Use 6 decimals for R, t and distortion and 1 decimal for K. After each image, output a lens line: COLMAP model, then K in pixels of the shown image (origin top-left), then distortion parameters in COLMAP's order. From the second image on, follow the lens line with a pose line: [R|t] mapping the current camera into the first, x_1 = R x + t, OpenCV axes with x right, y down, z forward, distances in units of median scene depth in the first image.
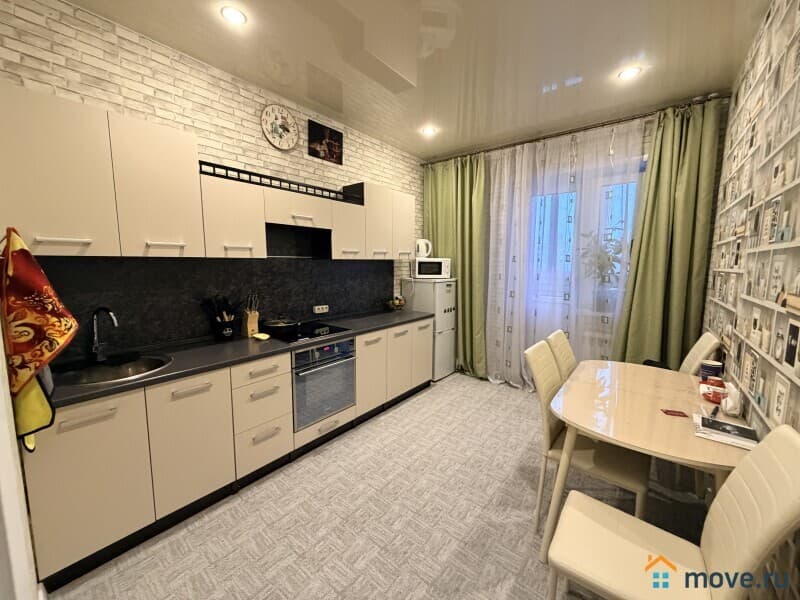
lens RADIAL K [[324.9, 0, 400.0], [0, 324.9, 300.0], [0, 0, 1]] dist [0.000073, -0.000093]
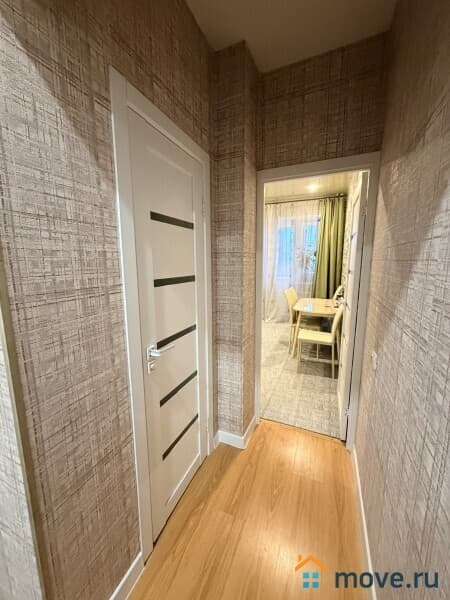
lens RADIAL K [[240.8, 0, 226.9], [0, 240.8, 297.8], [0, 0, 1]] dist [-0.001136, -0.000325]
pose [[0.965598, -0.046194, 0.255904, -0.410296], [0.037172, 0.998509, 0.039980, 0.072374], [-0.257369, -0.029092, 0.965875, -0.583934]]
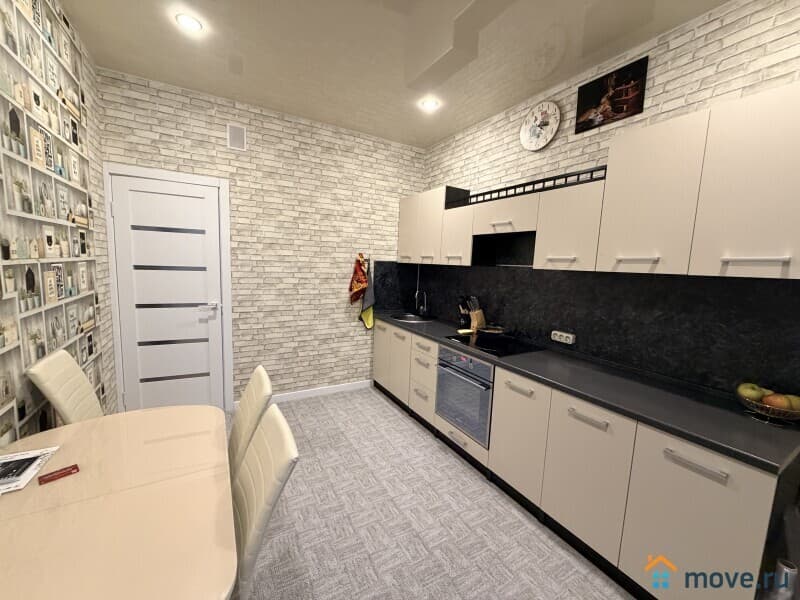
lens RADIAL K [[321.1, 0, 397.9], [0, 321.1, 304.9], [0, 0, 1]] dist [-0.001136, -0.000325]
pose [[-0.374889, 0.094456, -0.922245, 0.643094], [-0.155662, 0.974259, 0.163059, -0.118191], [0.913908, 0.204688, -0.350535, 1.012808]]
